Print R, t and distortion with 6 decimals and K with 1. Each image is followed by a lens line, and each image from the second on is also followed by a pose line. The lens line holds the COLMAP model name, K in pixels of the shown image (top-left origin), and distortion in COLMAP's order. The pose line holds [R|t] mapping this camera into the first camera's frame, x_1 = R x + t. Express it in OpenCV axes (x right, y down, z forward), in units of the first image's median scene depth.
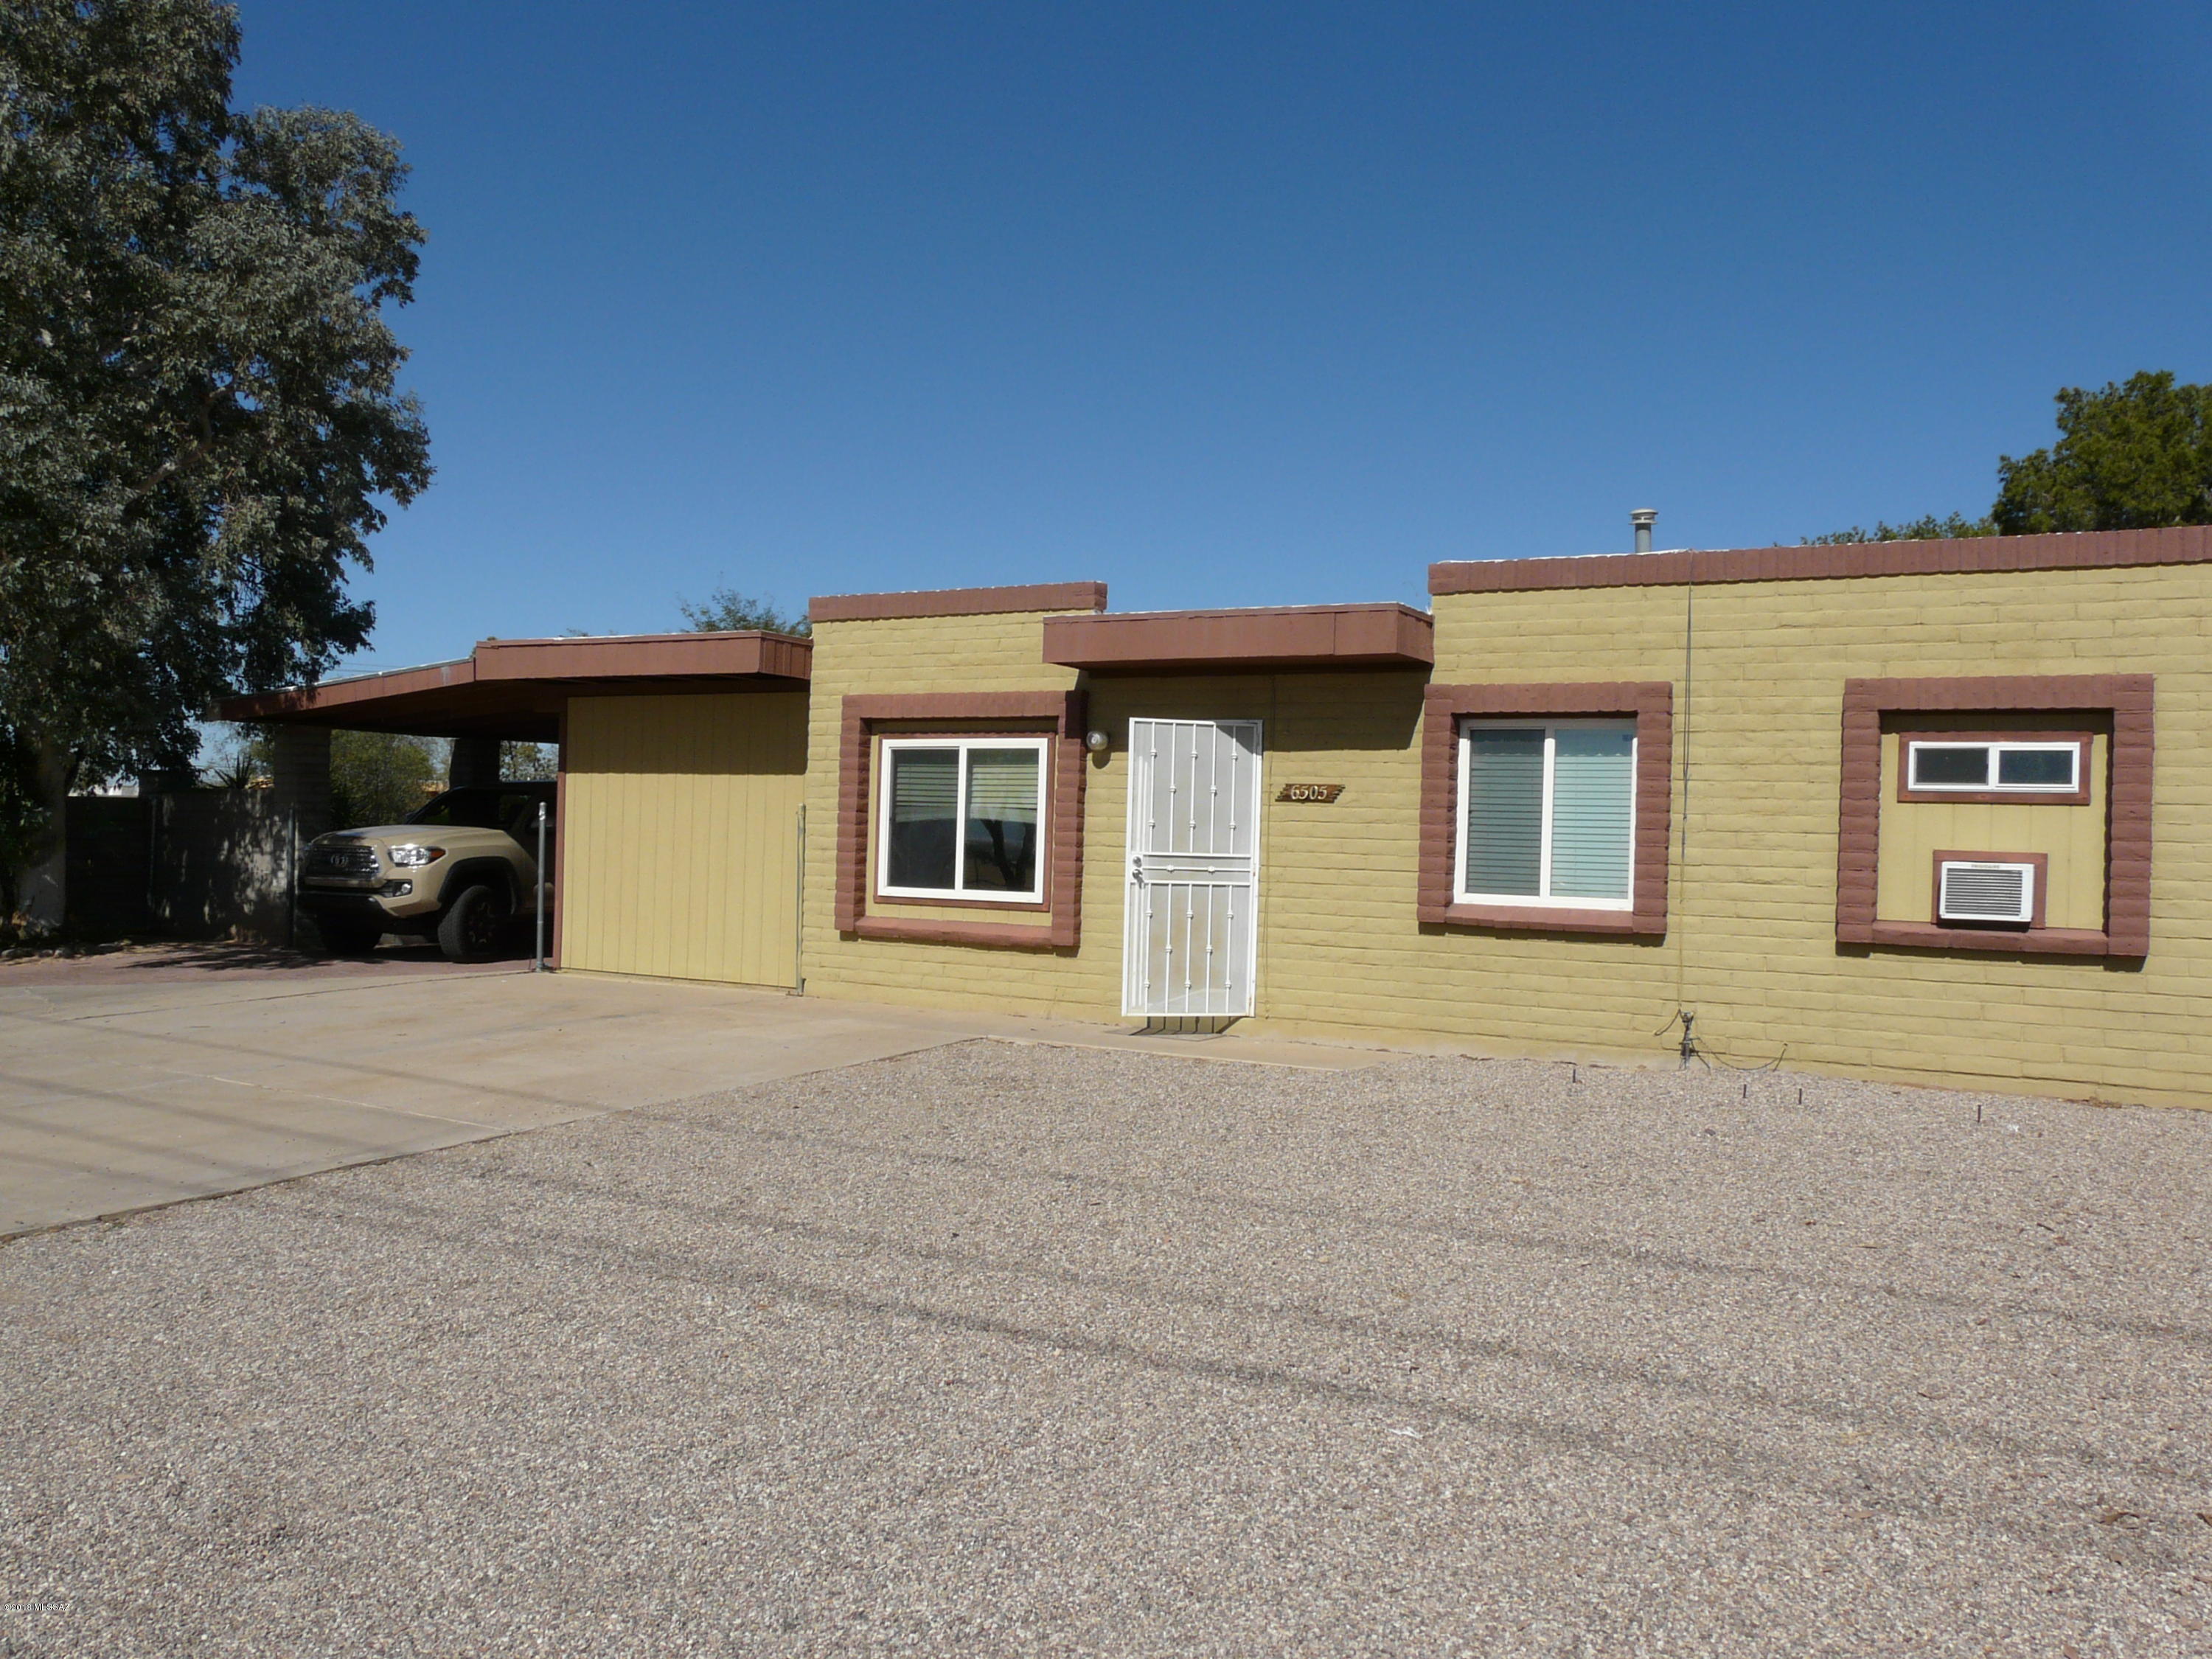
lens RADIAL K [[1808.6, 0, 1088.1], [0, 1808.6, 833.9], [0, 0, 1]] dist [-0.049660, 0.035808]
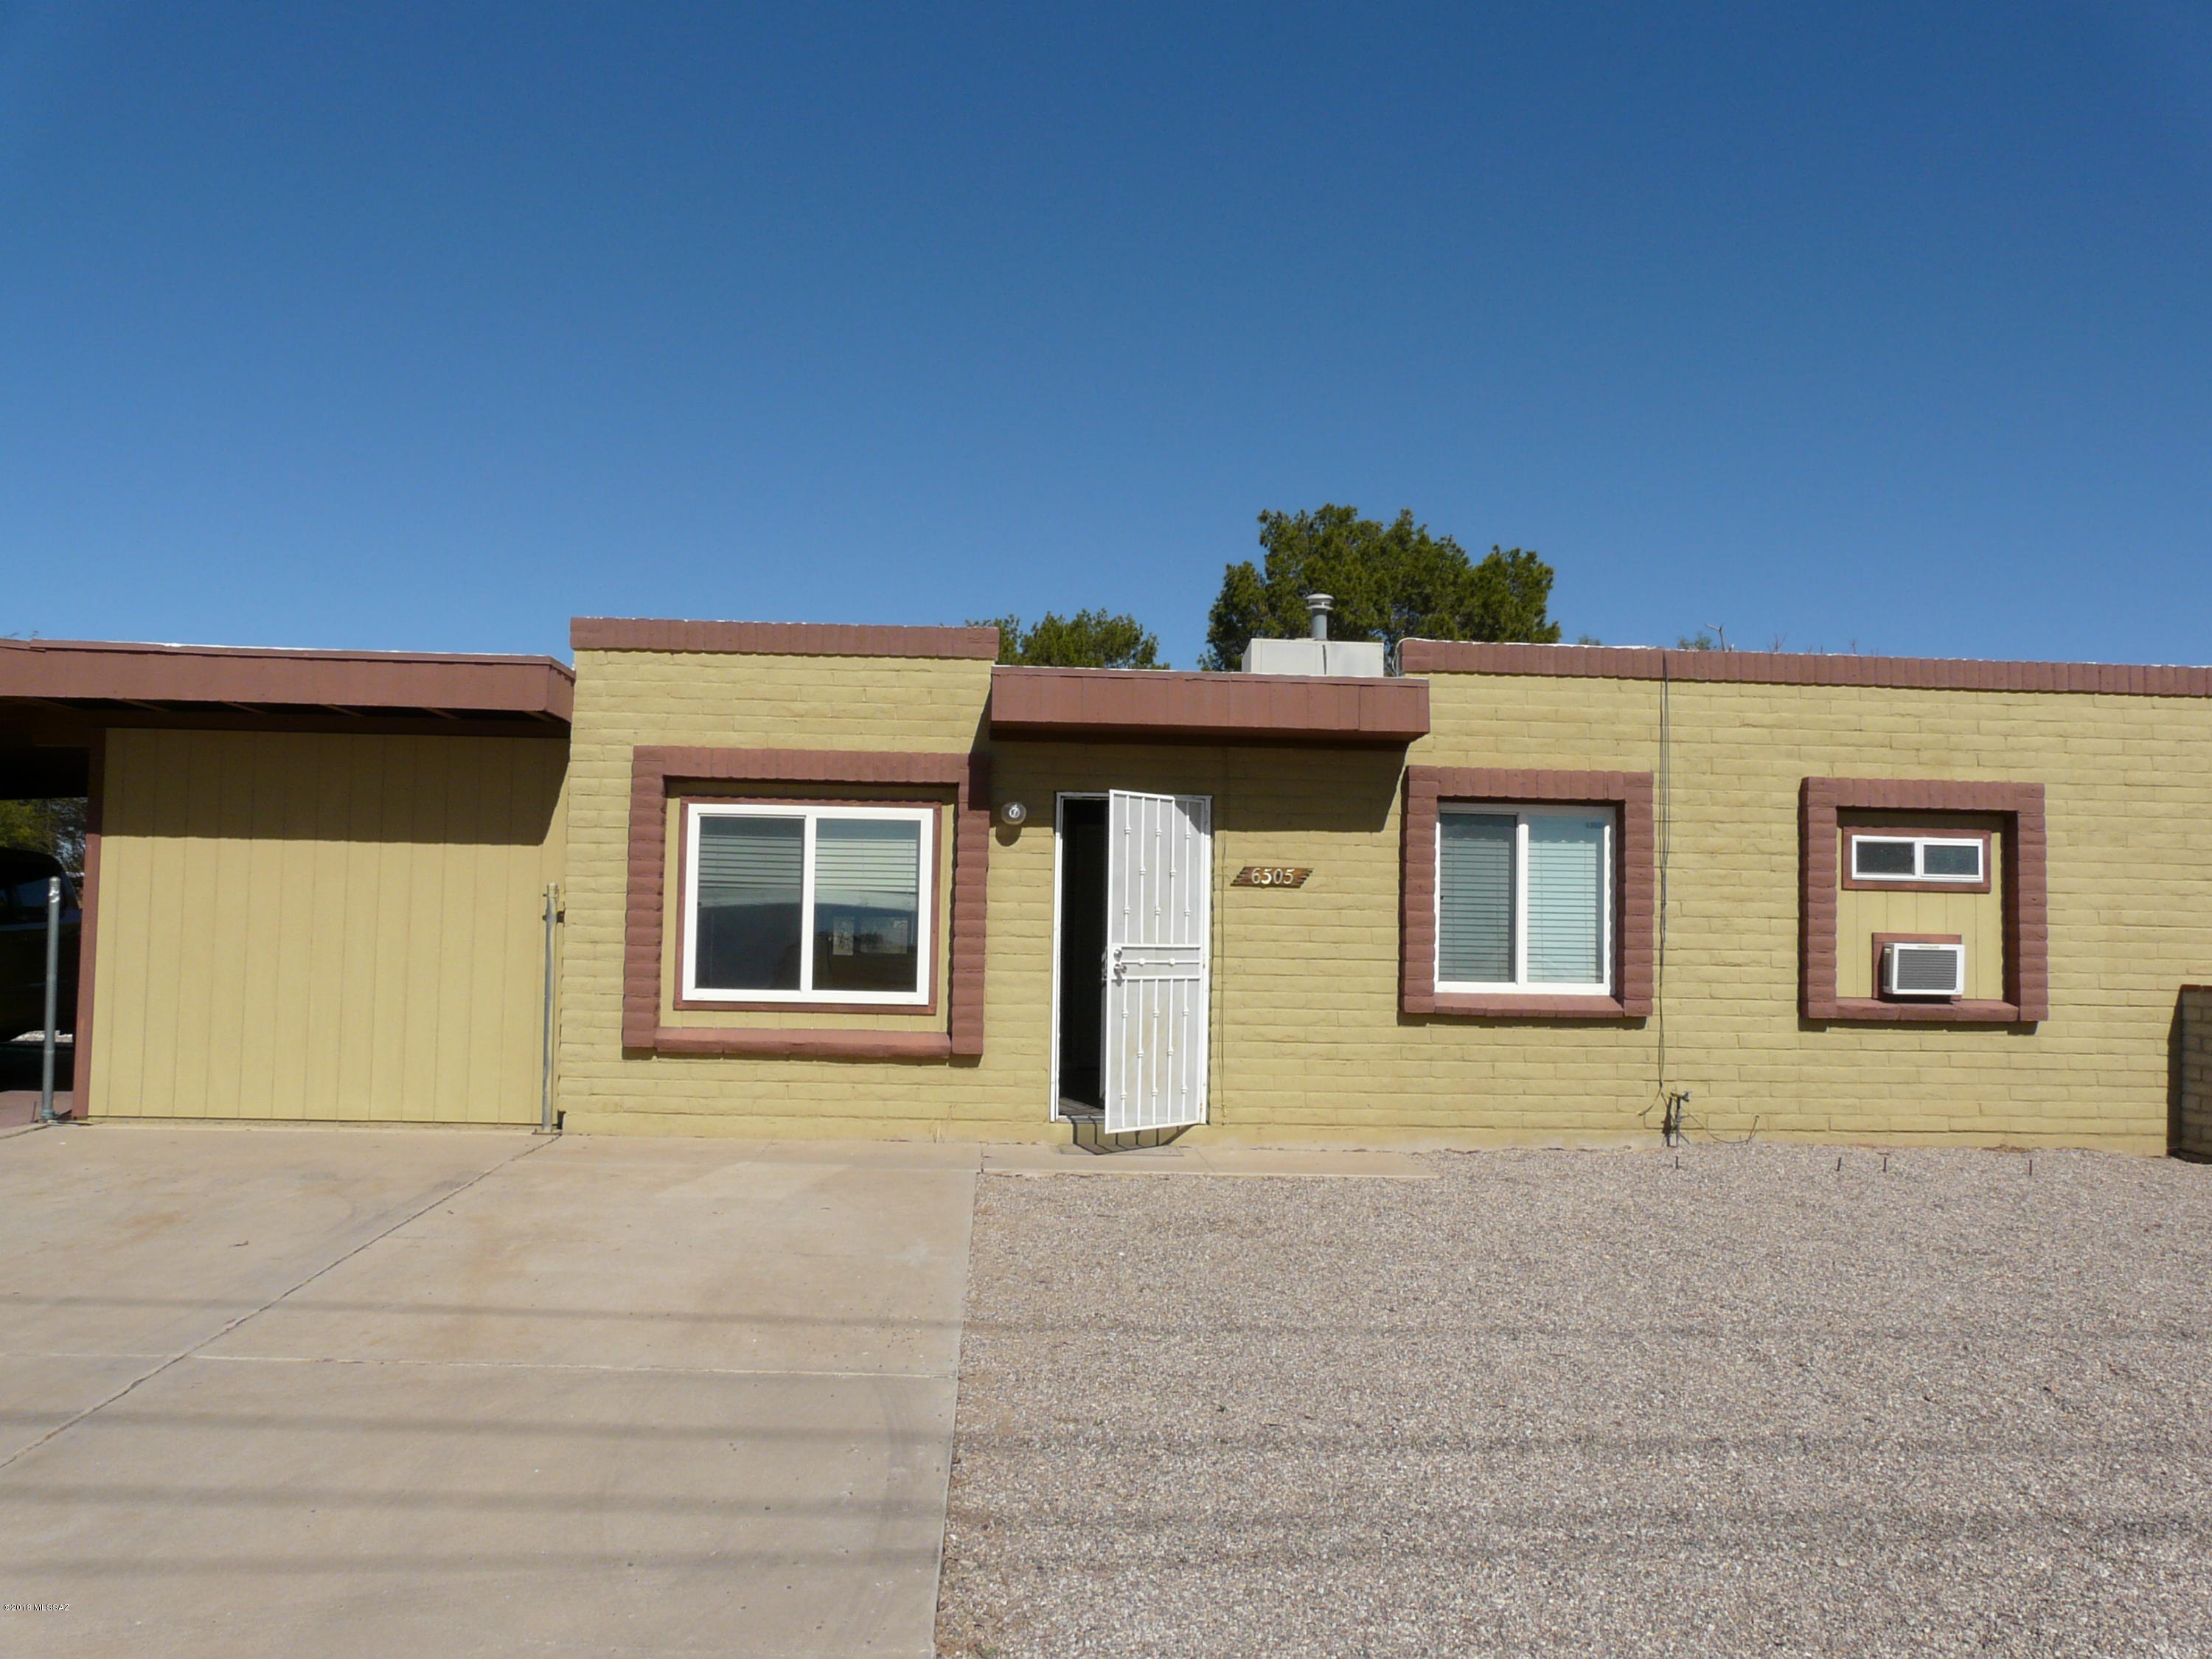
lens RADIAL K [[1808.6, 0, 1108.9], [0, 1808.6, 821.0], [0, 0, 1]] dist [-0.049660, 0.035808]
pose [[0.836354, 0.020419, 0.547809, -0.463781], [0.002399, 0.999160, -0.040904, -0.013692], [-0.548185, 0.035524, 0.835603, 0.277175]]
